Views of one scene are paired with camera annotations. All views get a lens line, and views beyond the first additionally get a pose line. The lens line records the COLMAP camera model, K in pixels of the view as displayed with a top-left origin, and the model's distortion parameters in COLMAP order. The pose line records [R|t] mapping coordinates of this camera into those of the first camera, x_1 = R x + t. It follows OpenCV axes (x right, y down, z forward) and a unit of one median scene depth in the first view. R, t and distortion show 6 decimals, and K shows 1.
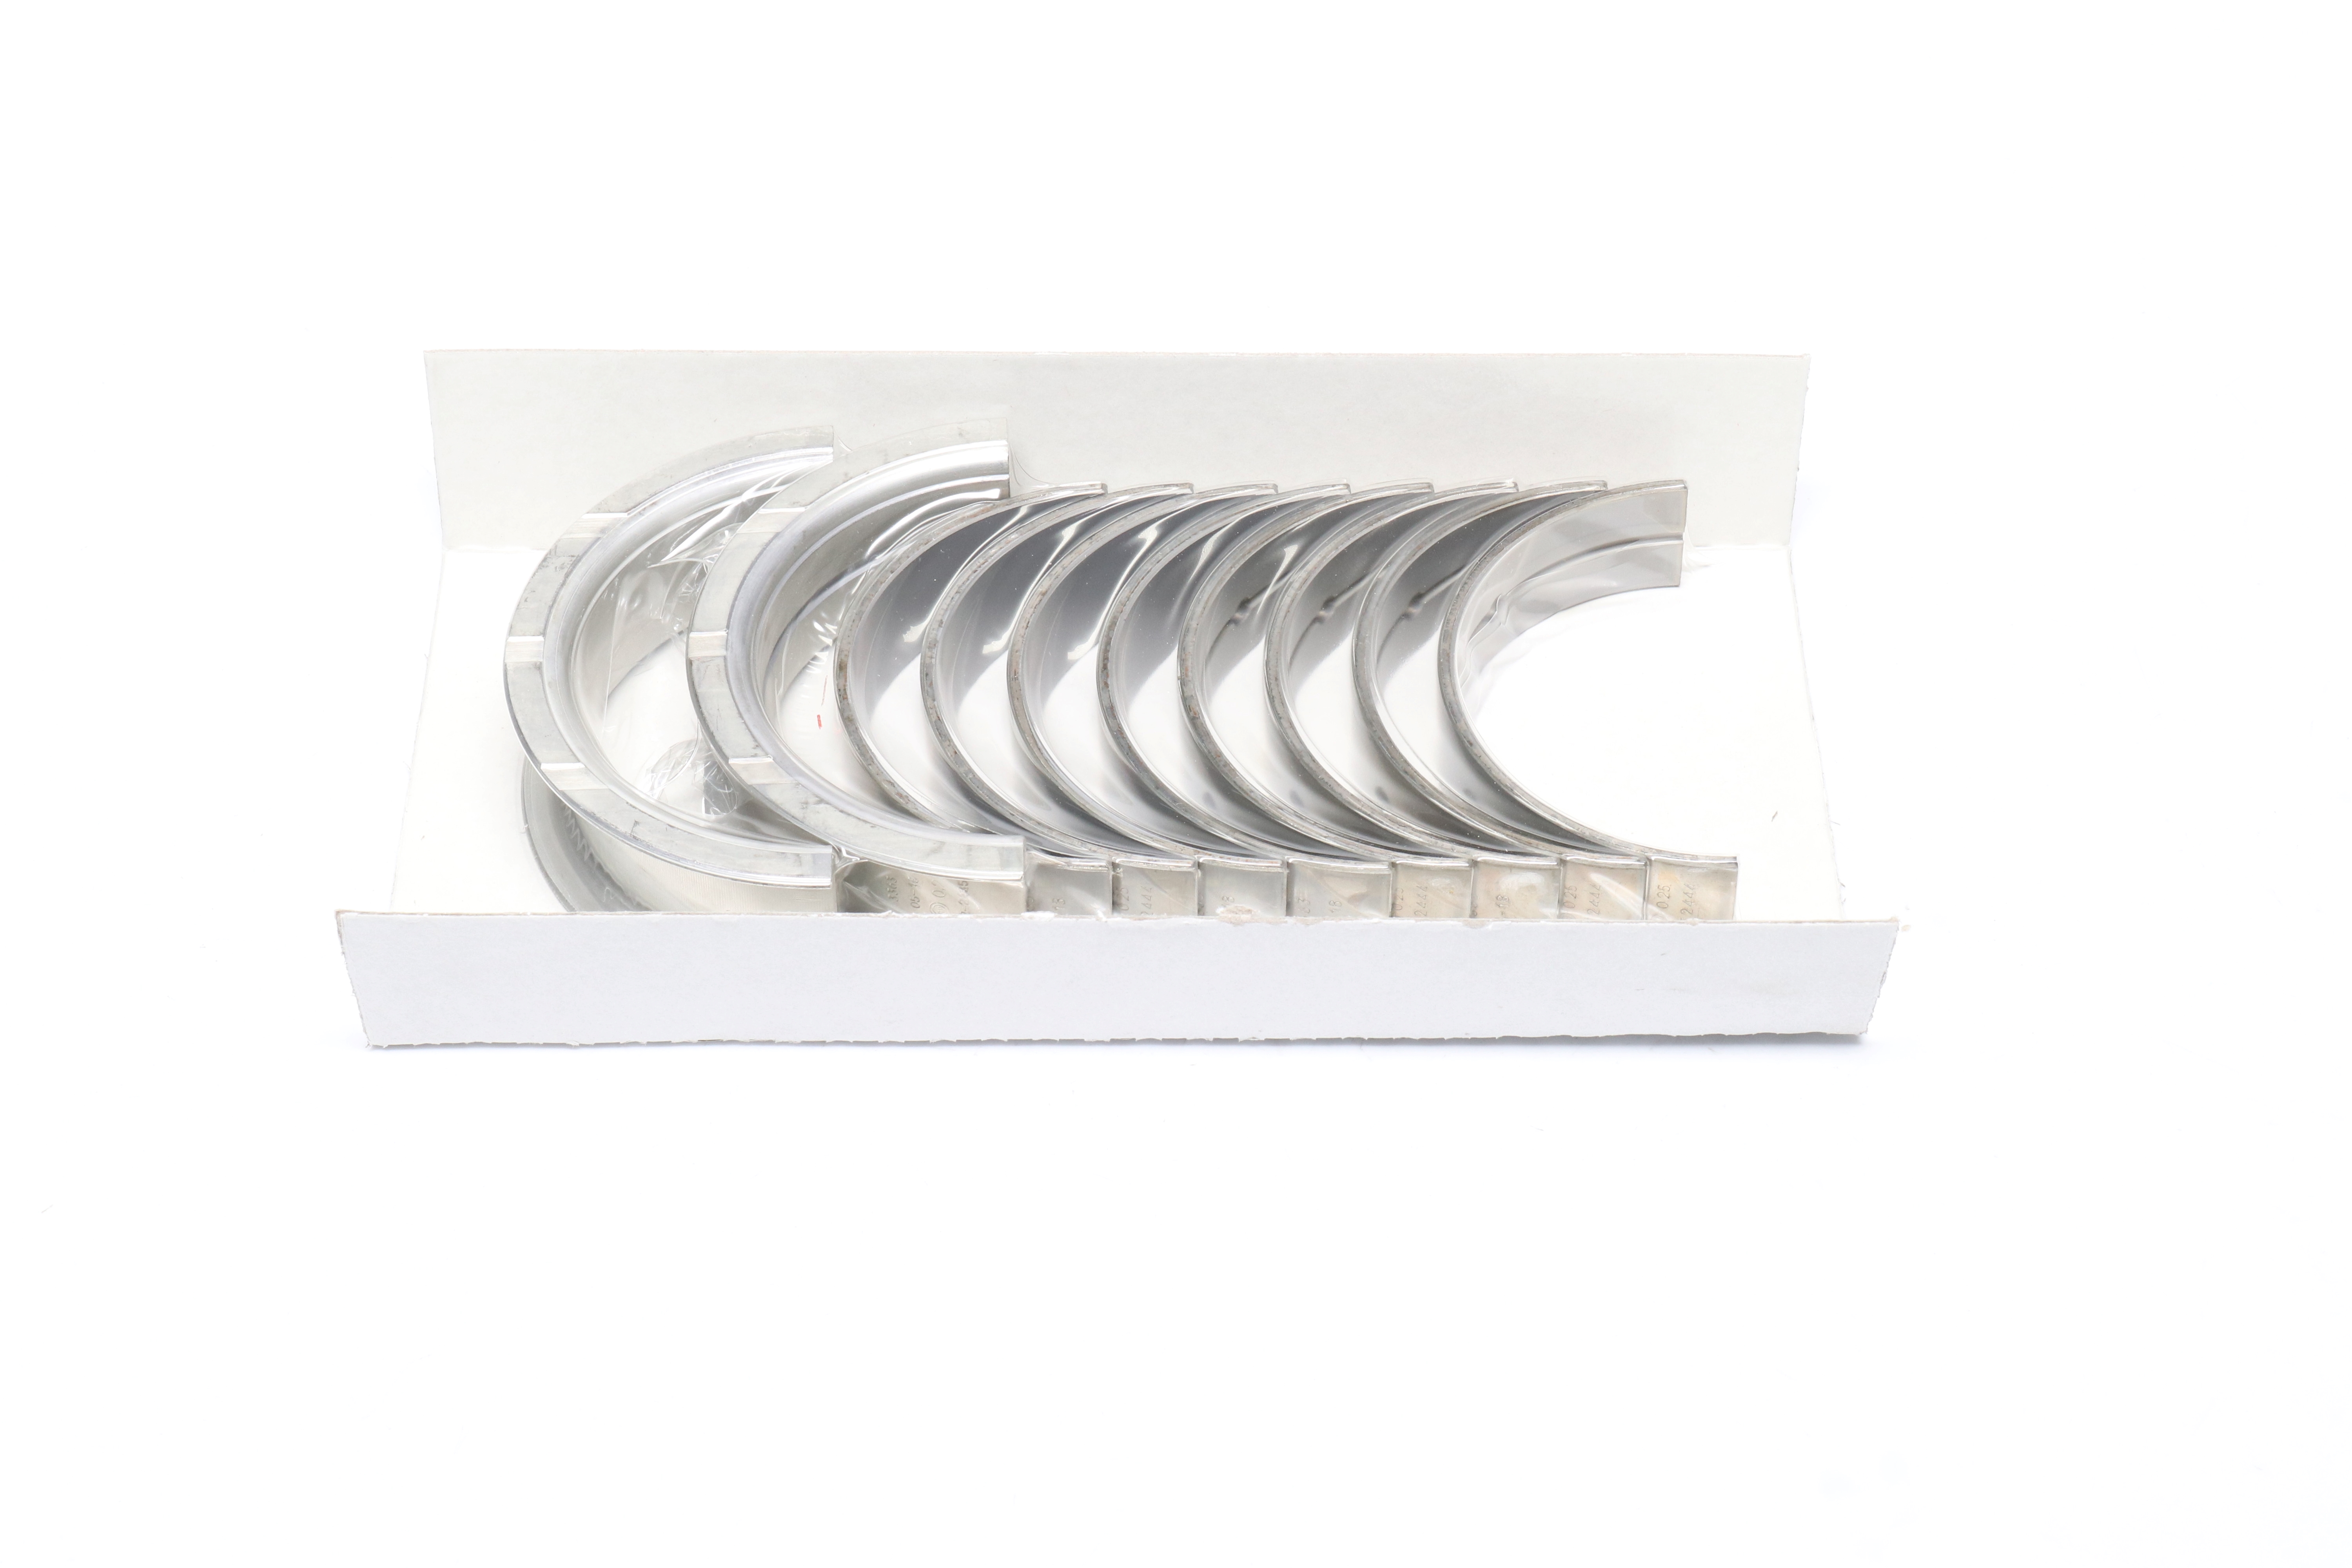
lens RADIAL K [[5015.6, 0, 1175.5], [0, 5015.6, 783.1], [0, 0, 1]] dist [0.010998, 0.000000]
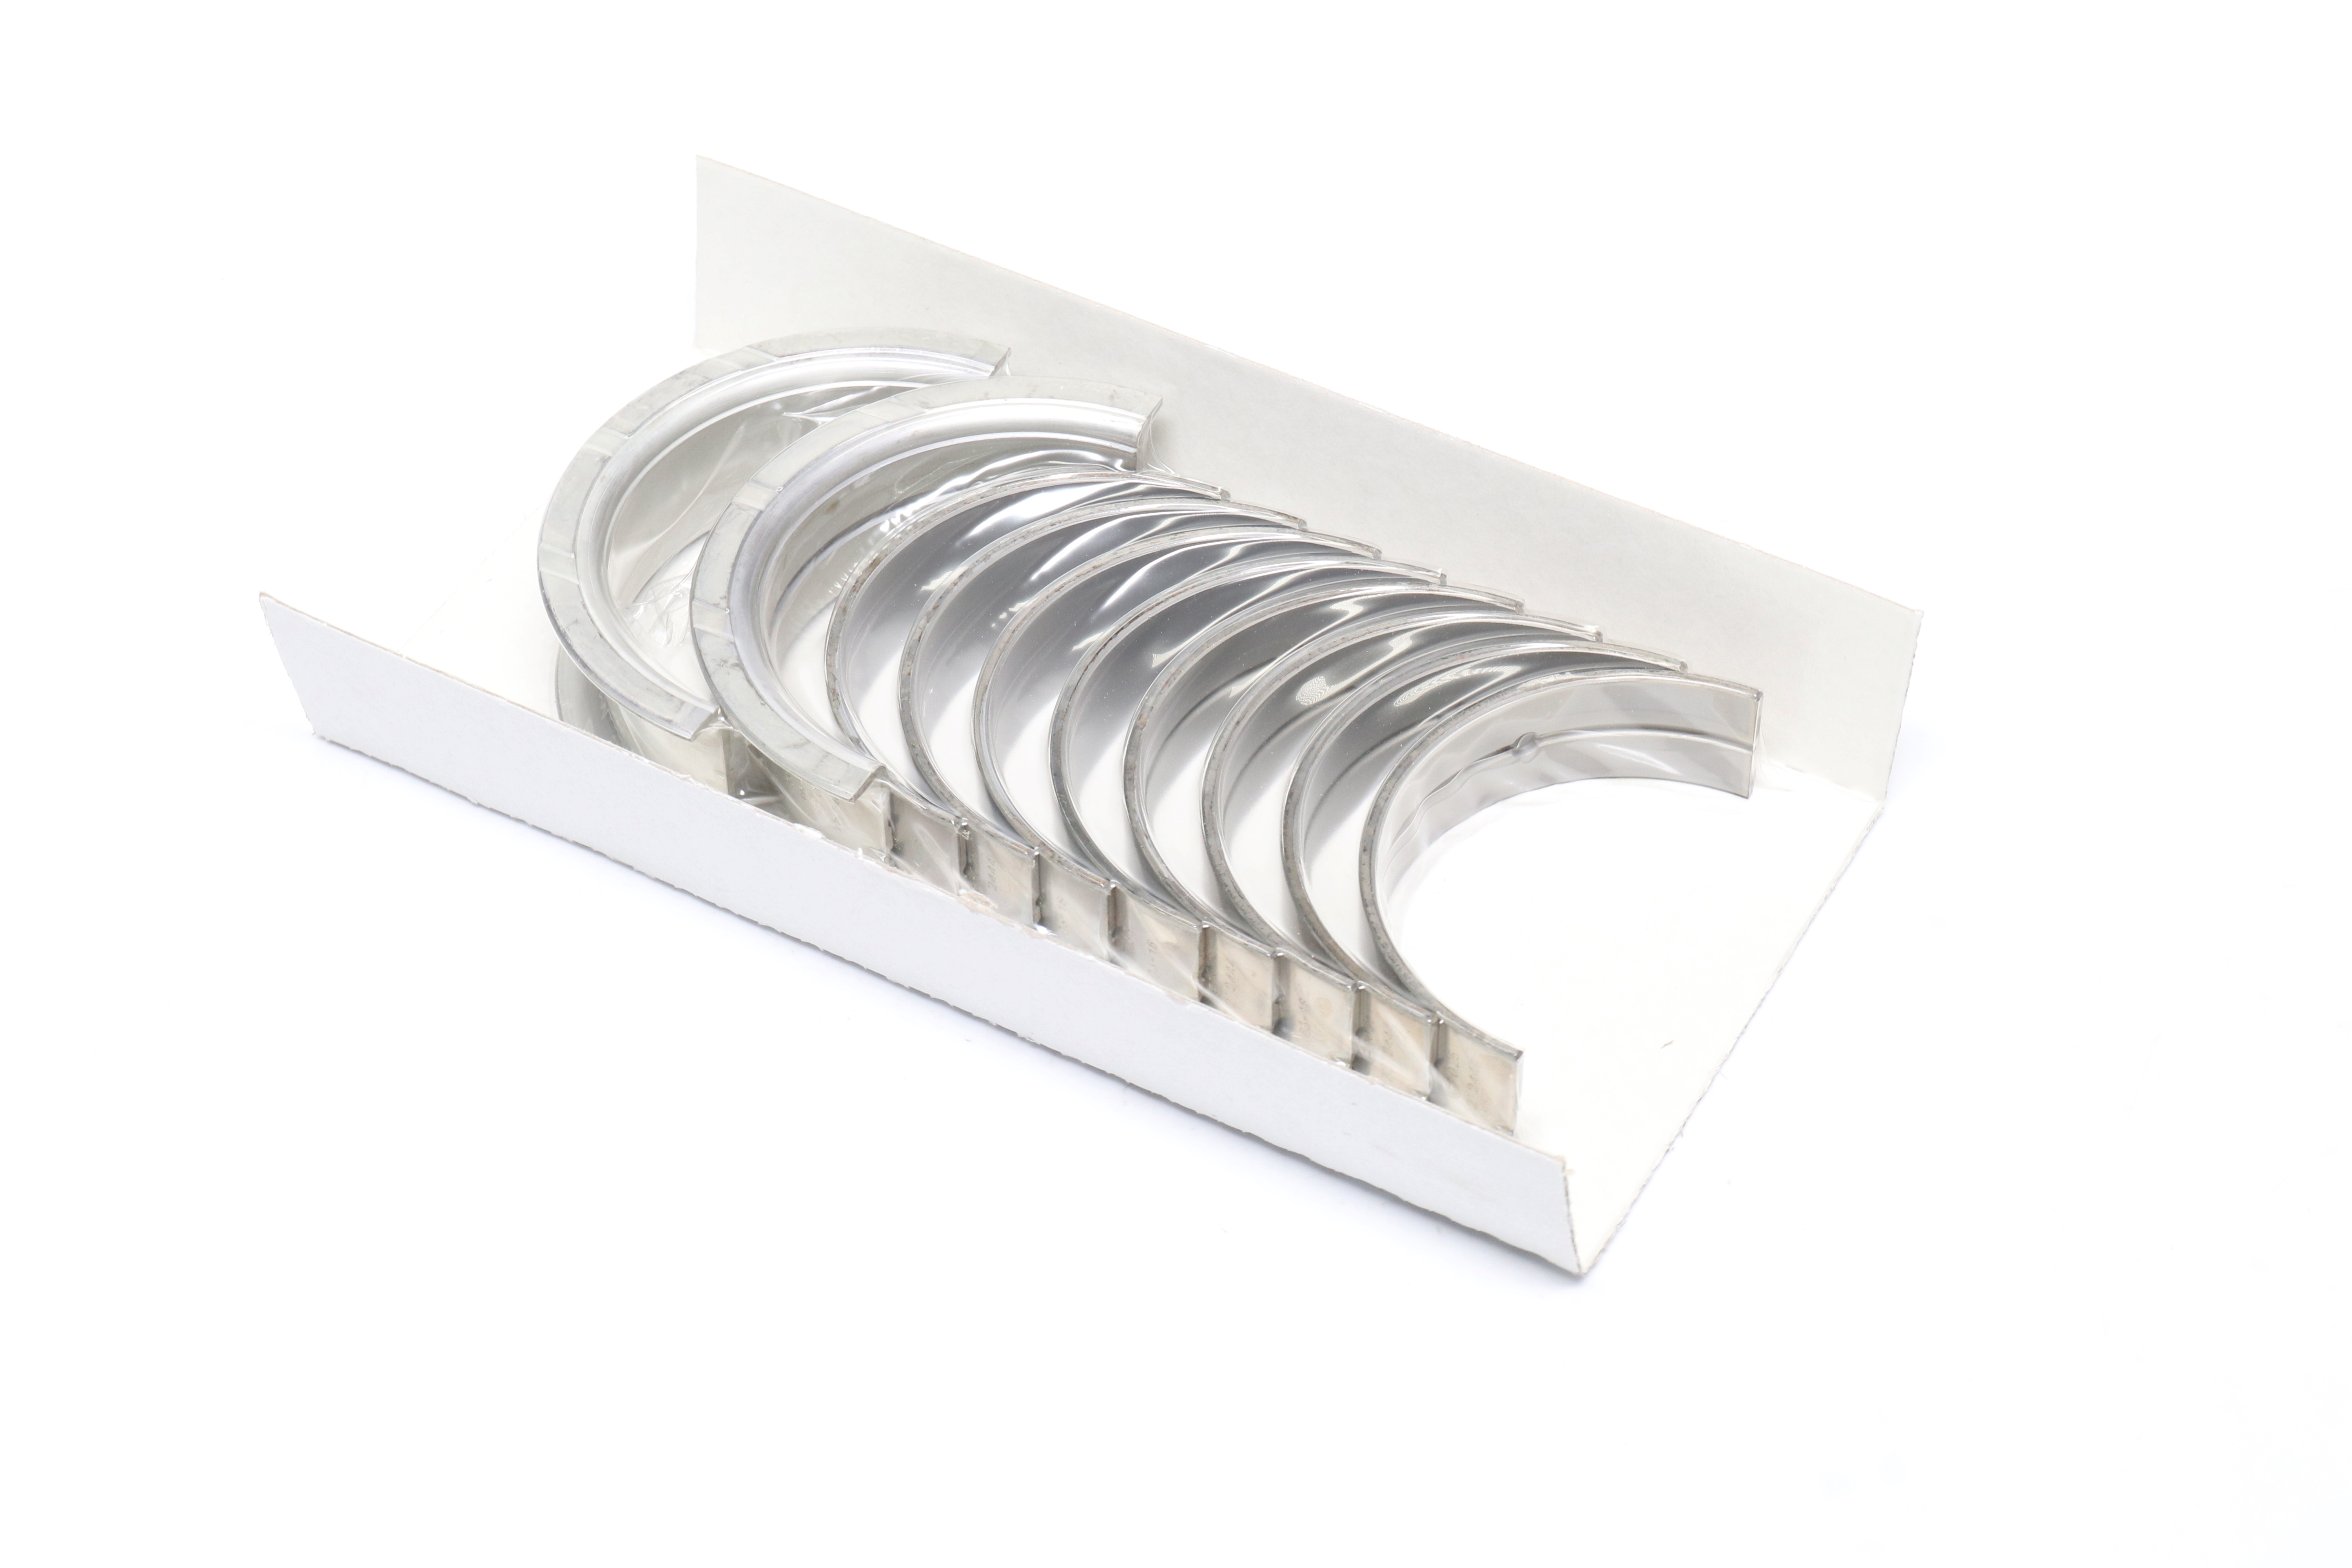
lens RADIAL K [[5015.6, 0, 1175.3], [0, 5015.6, 786.1], [0, 0, 1]] dist [0.010998, 0.000000]
pose [[0.856055, 0.354209, -0.376438, 0.374753], [-0.353265, 0.932580, 0.074154, -0.075577], [0.377325, 0.069502, 0.923469, 0.079652]]
